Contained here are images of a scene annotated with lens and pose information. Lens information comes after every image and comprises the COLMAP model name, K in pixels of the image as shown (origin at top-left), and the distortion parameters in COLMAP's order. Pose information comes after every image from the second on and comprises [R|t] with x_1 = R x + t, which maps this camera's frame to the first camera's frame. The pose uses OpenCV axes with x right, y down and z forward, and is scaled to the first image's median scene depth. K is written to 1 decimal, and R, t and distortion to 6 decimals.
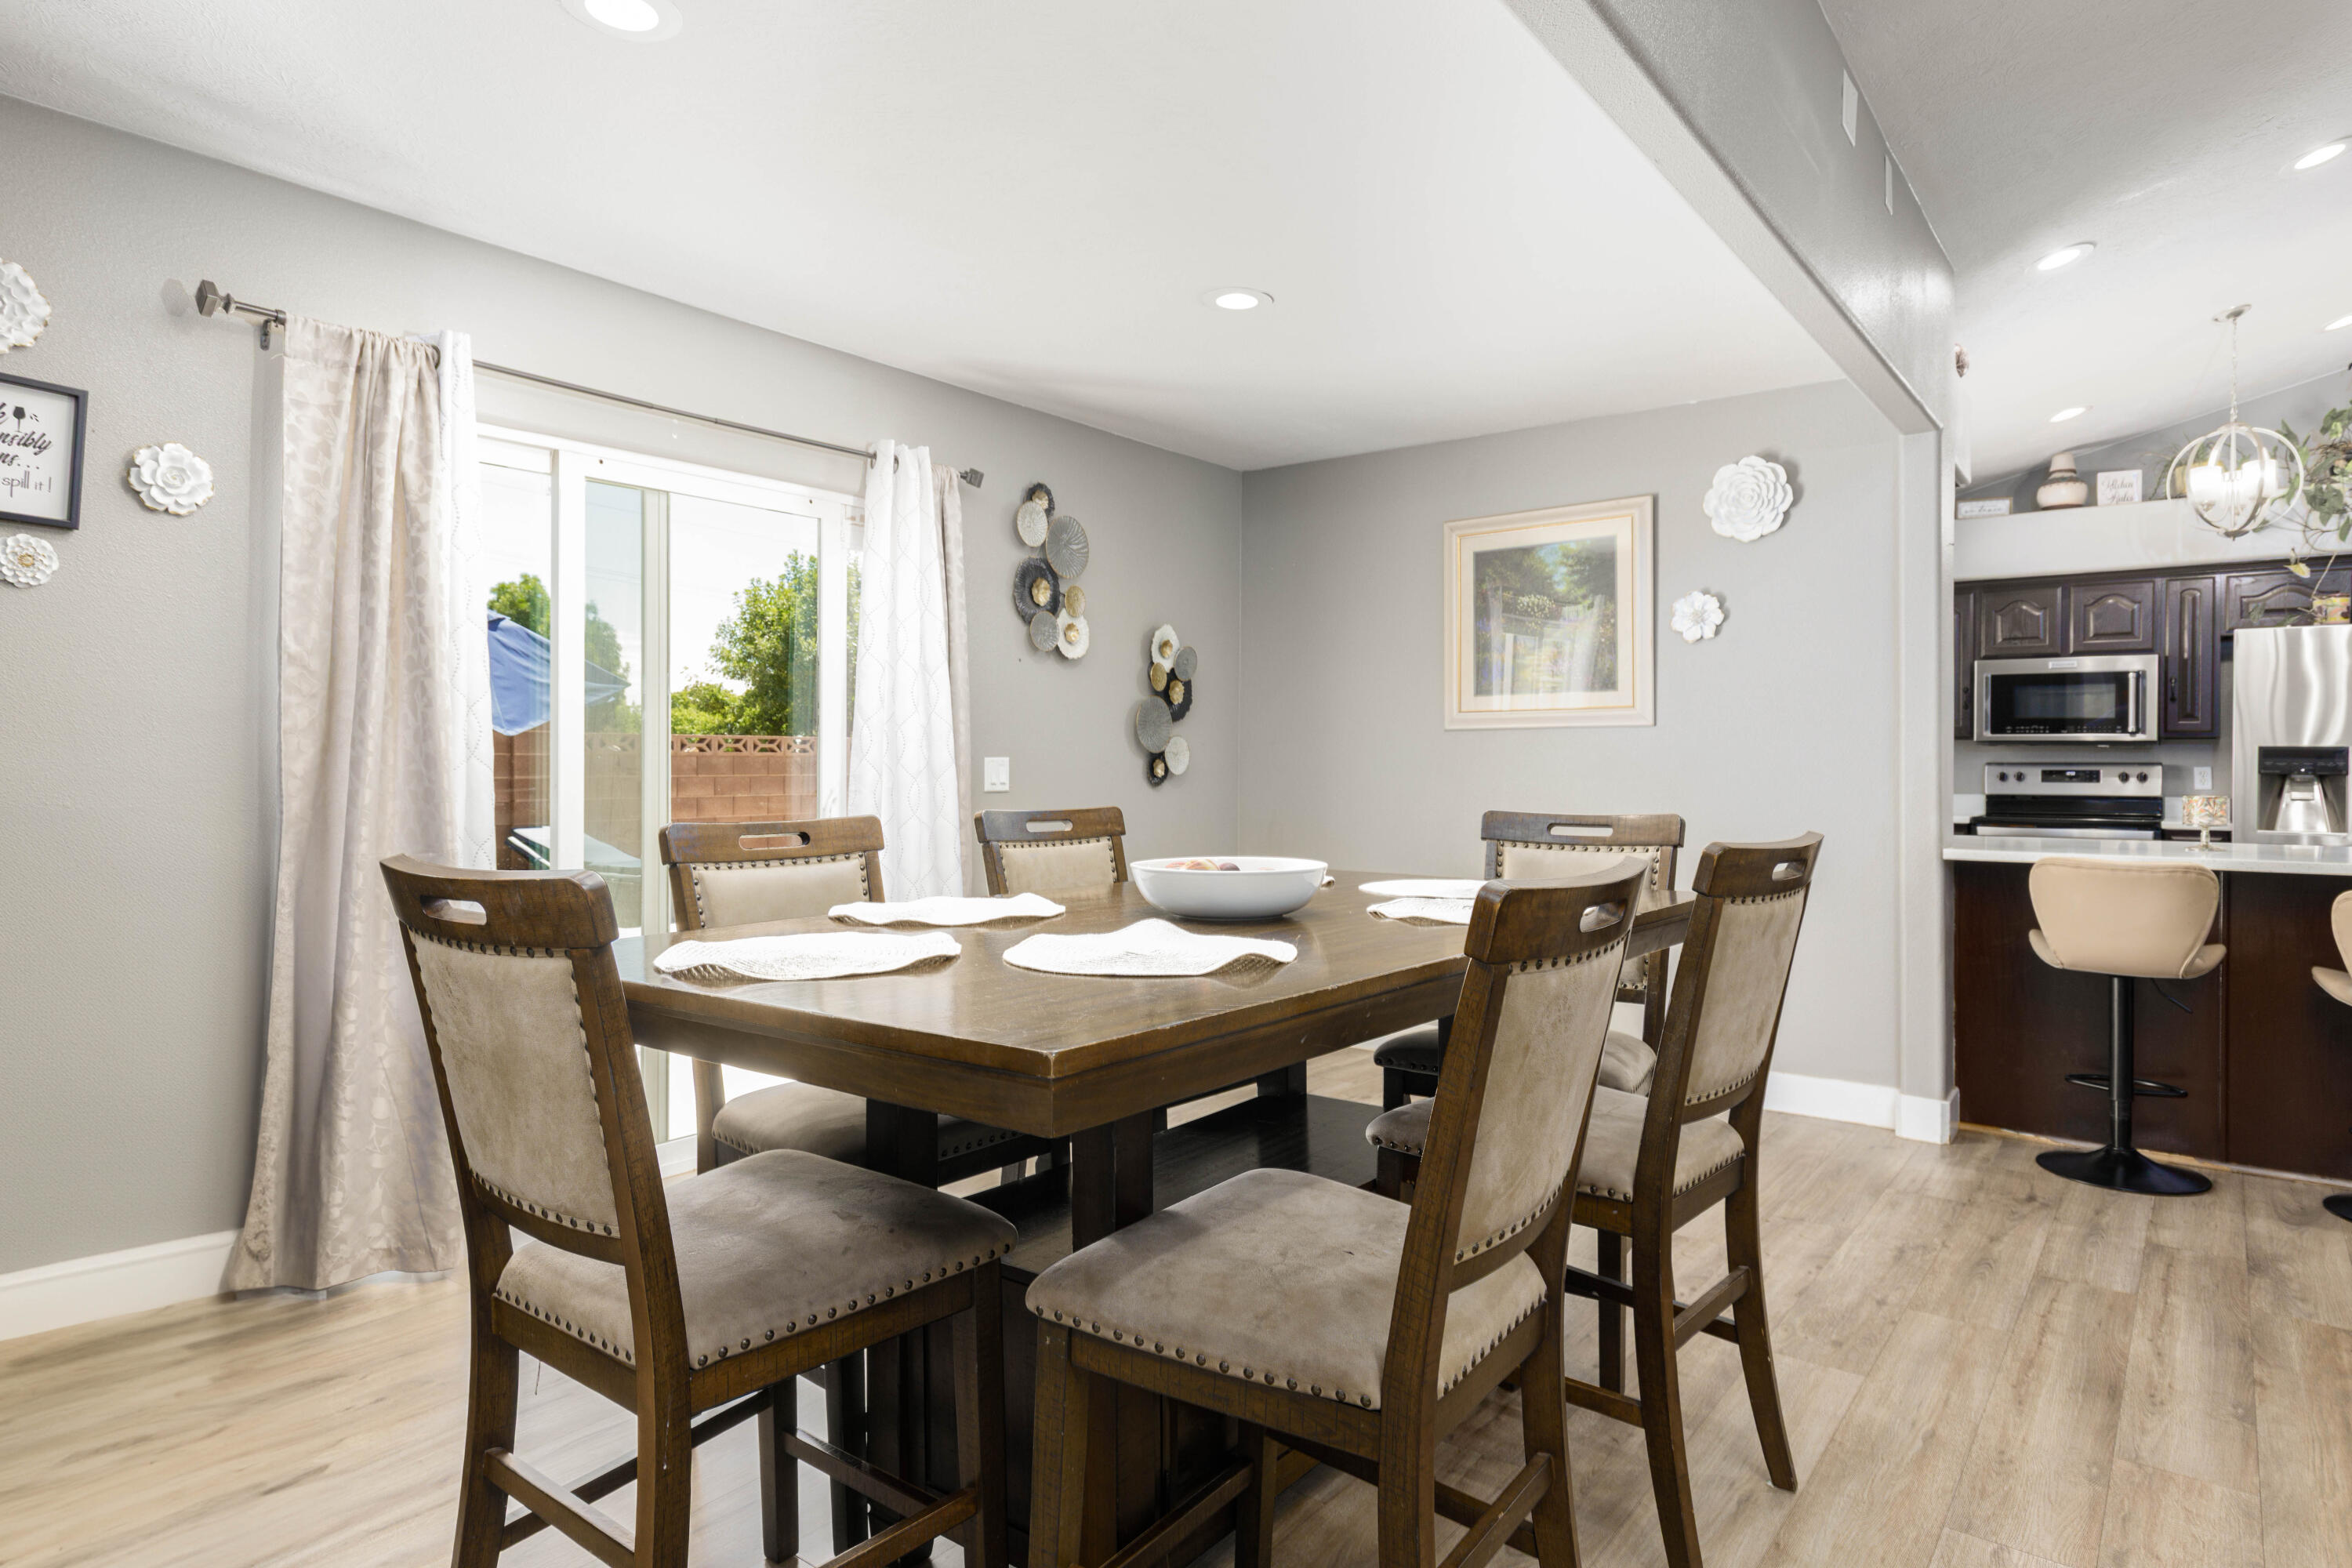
lens RADIAL K [[1340.2, 0, 1182.9], [0, 1340.2, 775.6], [0, 0, 1]] dist [0.003917, 0.000073]
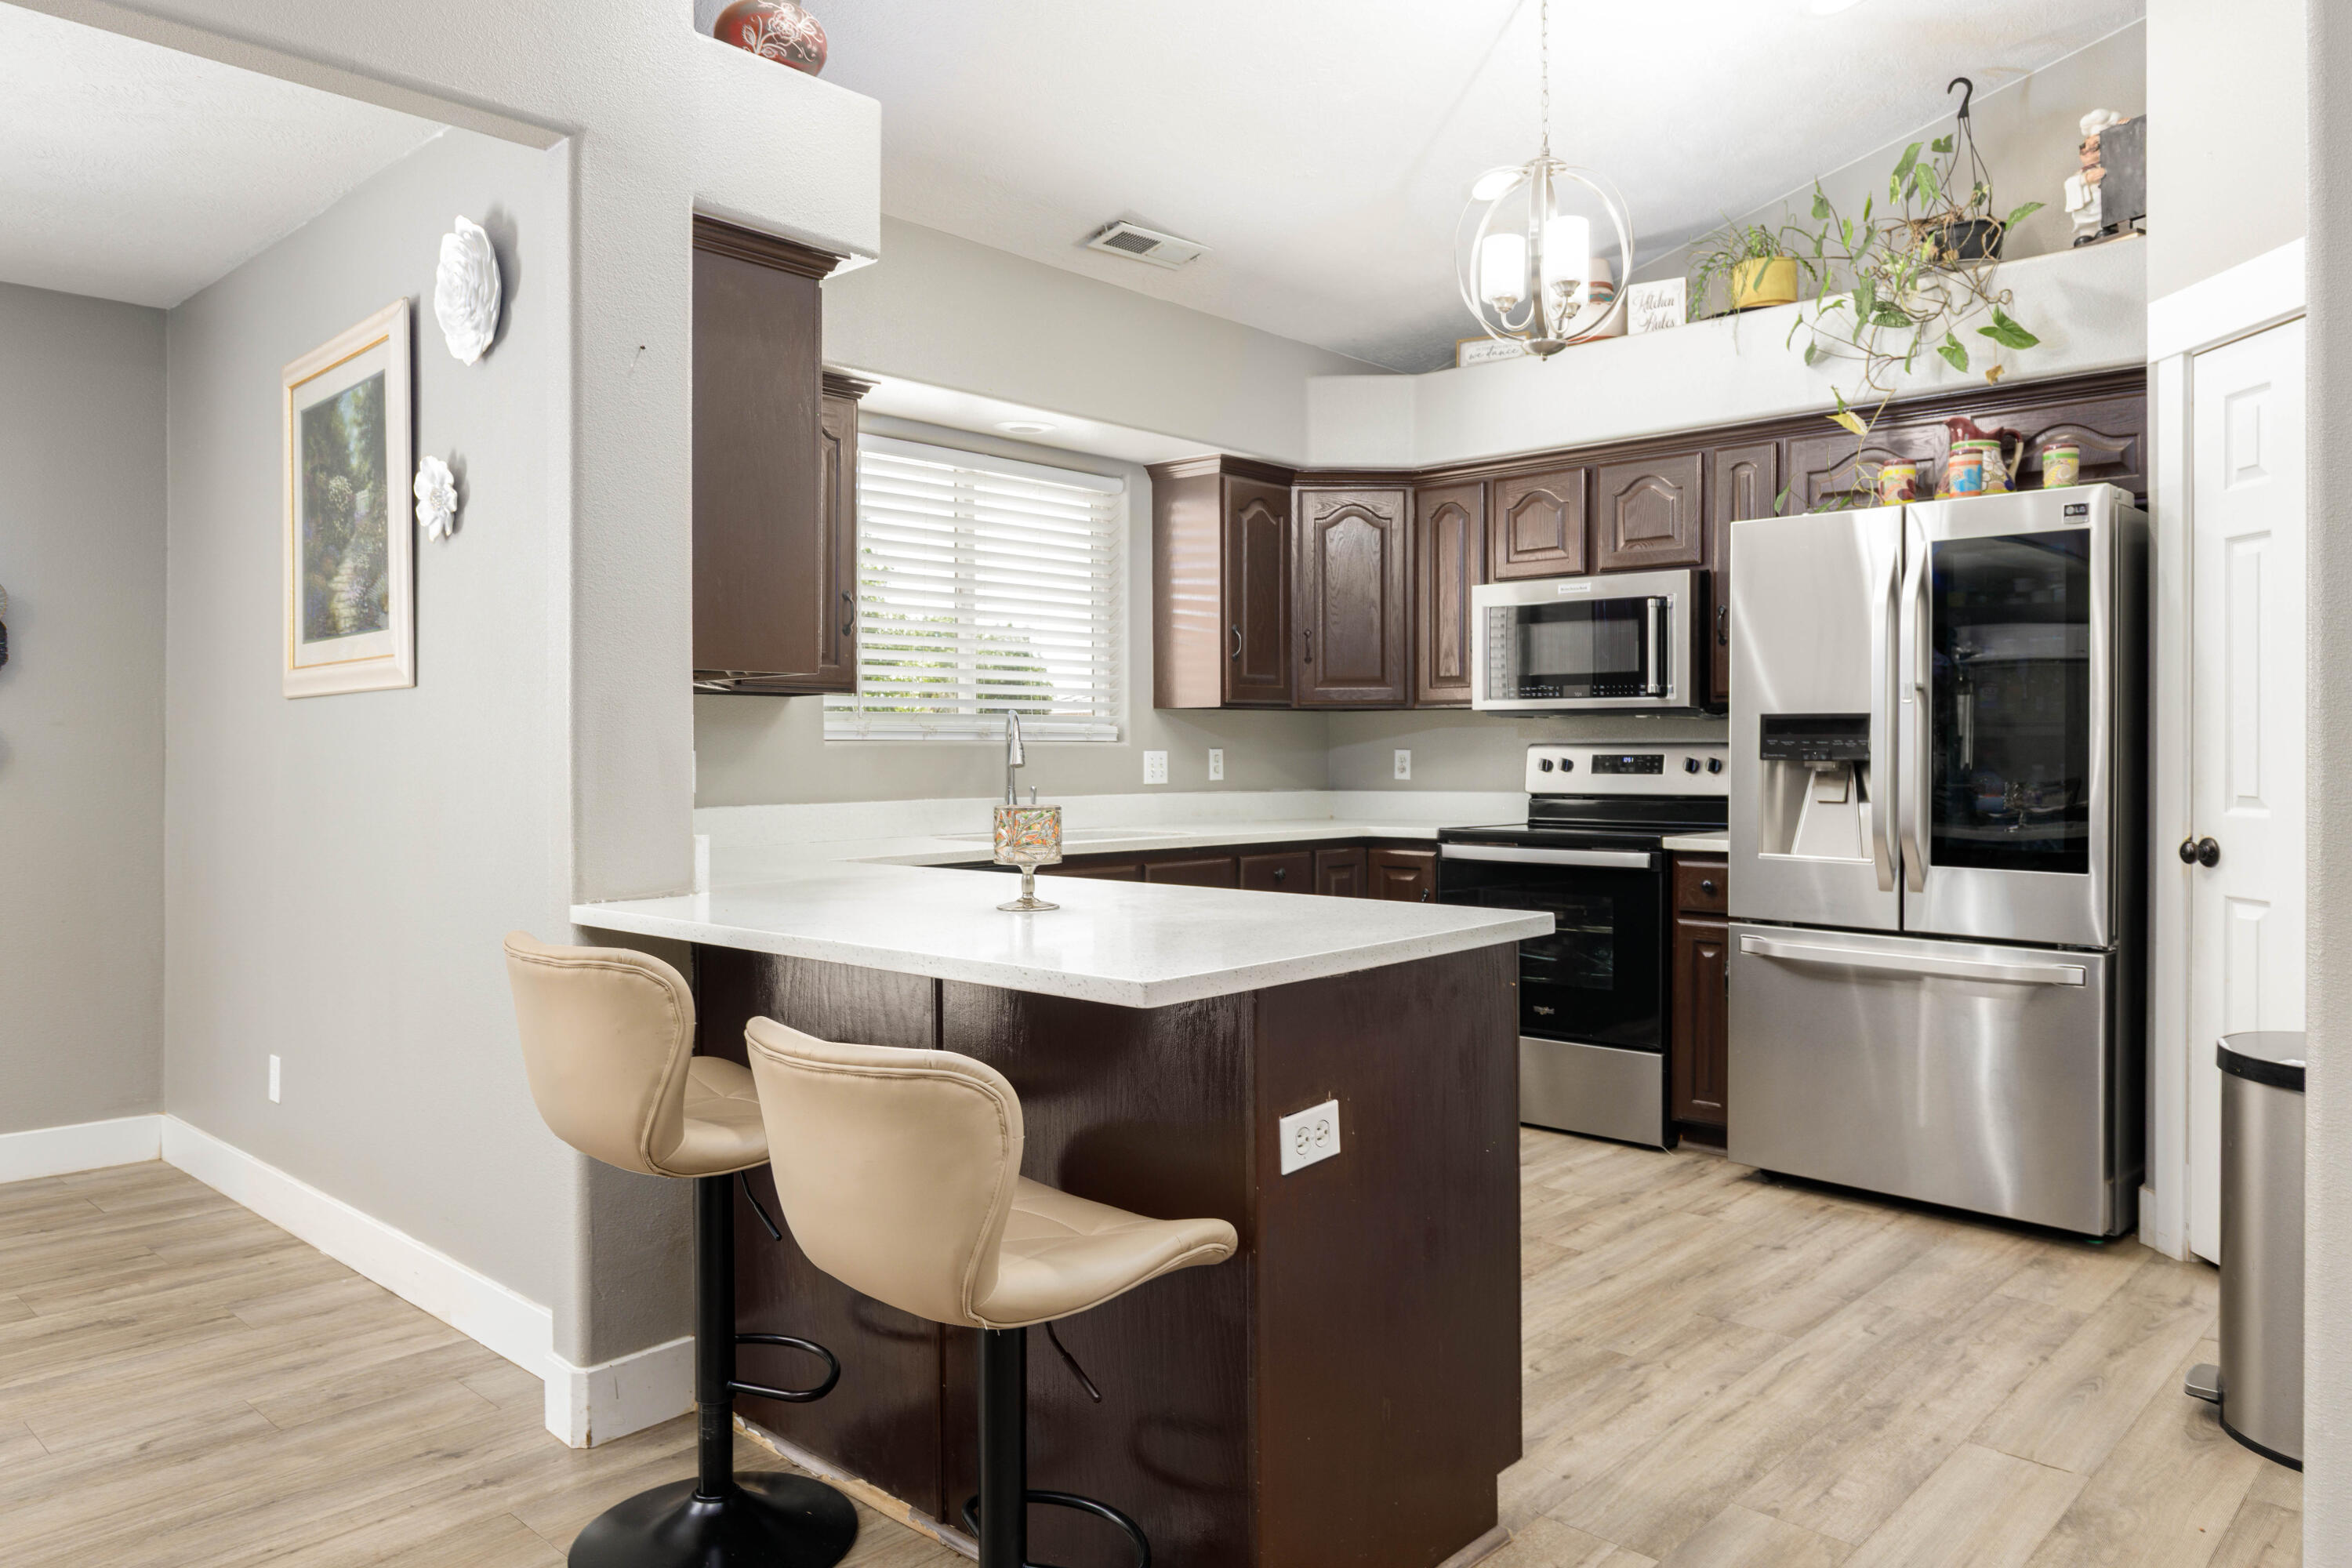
lens RADIAL K [[1568.1, 0, 1176.5], [0, 1568.1, 773.1], [0, 0, 1]] dist [-0.018960, -0.004497]
pose [[0.996121, -0.003070, -0.087945, 0.529870], [0.003861, 0.999954, 0.008828, -0.002956], [0.087914, -0.009134, 0.996086, 0.245501]]
